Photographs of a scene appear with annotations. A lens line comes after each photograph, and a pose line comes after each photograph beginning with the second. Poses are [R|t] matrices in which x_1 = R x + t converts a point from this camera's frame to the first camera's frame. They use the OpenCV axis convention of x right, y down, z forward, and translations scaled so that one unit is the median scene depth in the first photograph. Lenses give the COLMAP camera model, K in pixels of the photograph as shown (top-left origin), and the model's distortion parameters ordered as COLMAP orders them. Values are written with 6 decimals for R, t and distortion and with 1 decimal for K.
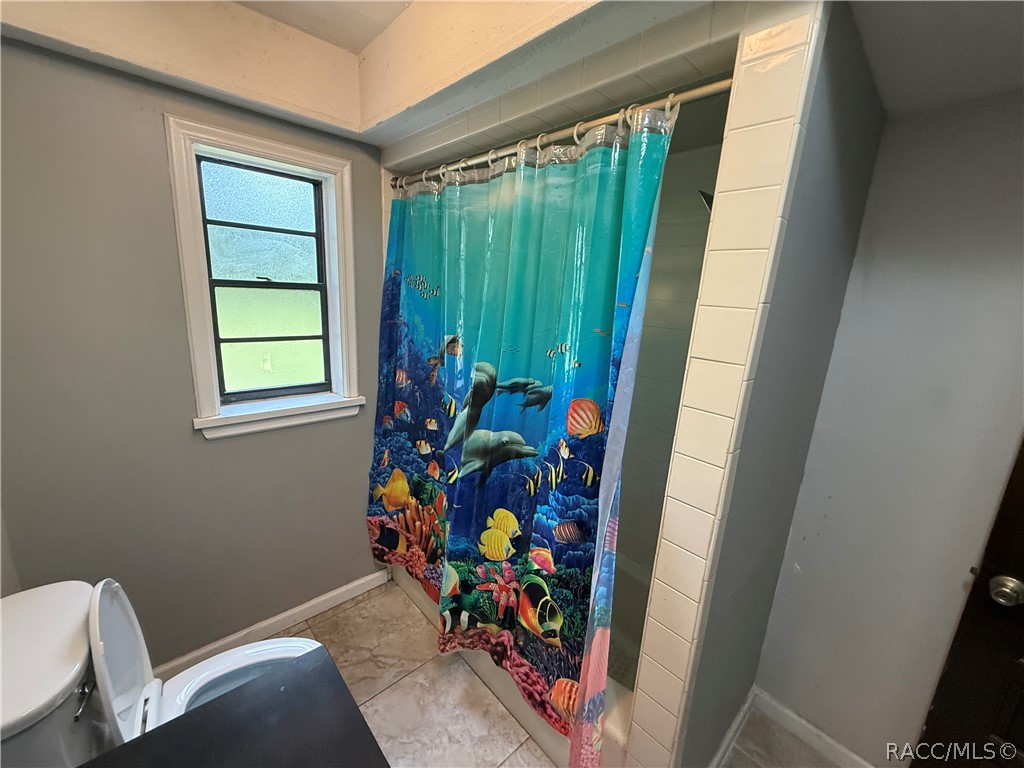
lens RADIAL K [[409.3, 0, 509.8], [0, 409.3, 384.5], [0, 0, 1]] dist [0.001978, -0.000170]
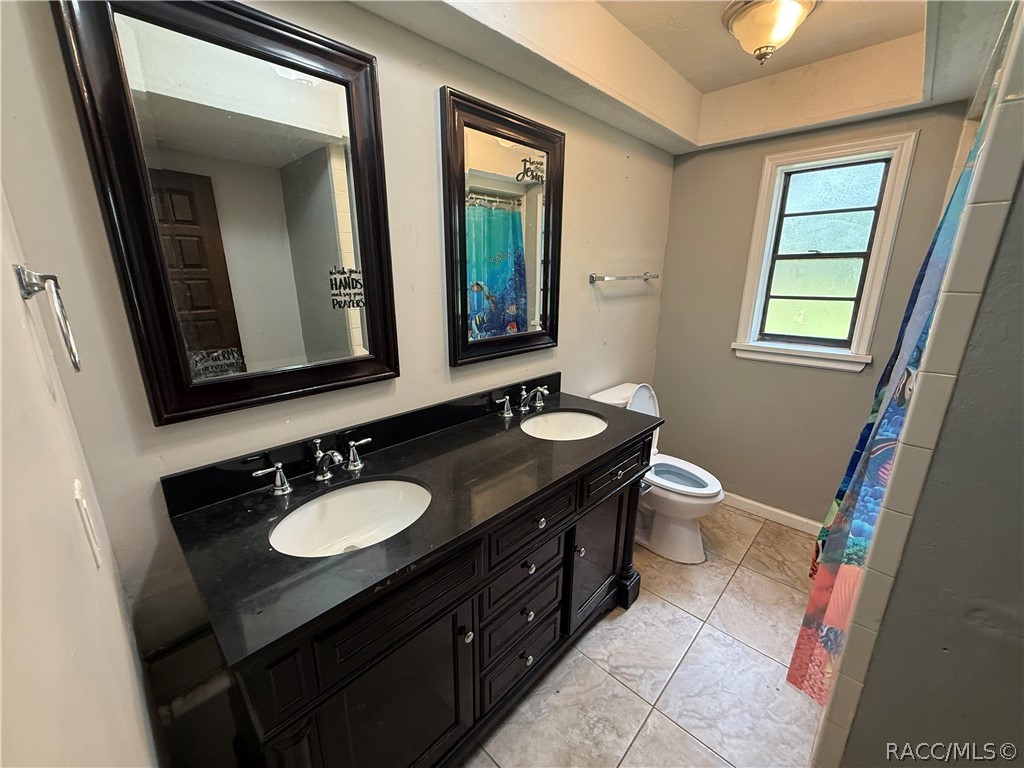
lens RADIAL K [[409.3, 0, 511.2], [0, 409.3, 385.4], [0, 0, 1]] dist [0.001978, -0.000170]
pose [[0.068520, 0.209182, -0.975473, 0.763746], [-0.220080, 0.956853, 0.189730, 0.128254], [0.973072, 0.201682, 0.111601, -0.014964]]
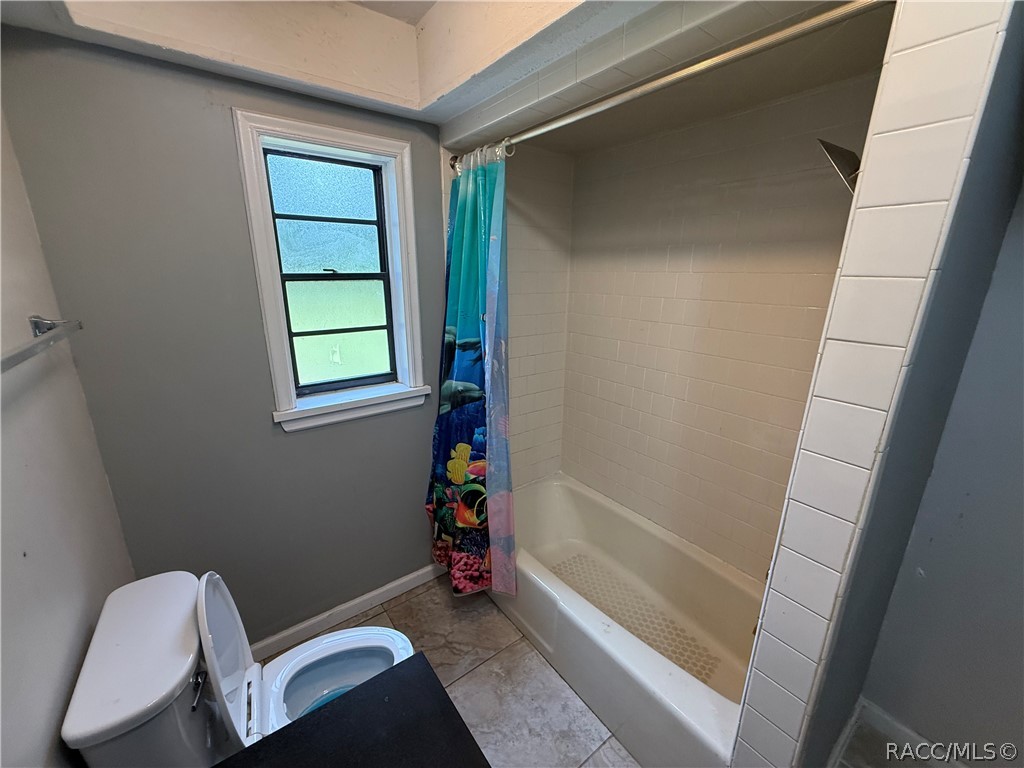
lens RADIAL K [[409.3, 0, 509.3], [0, 409.3, 384.7], [0, 0, 1]] dist [0.001978, -0.000170]
pose [[0.993610, -0.020121, -0.111057, -0.065339], [0.025088, 0.998738, 0.043514, -0.014096], [0.110041, -0.046022, 0.992861, 0.047959]]
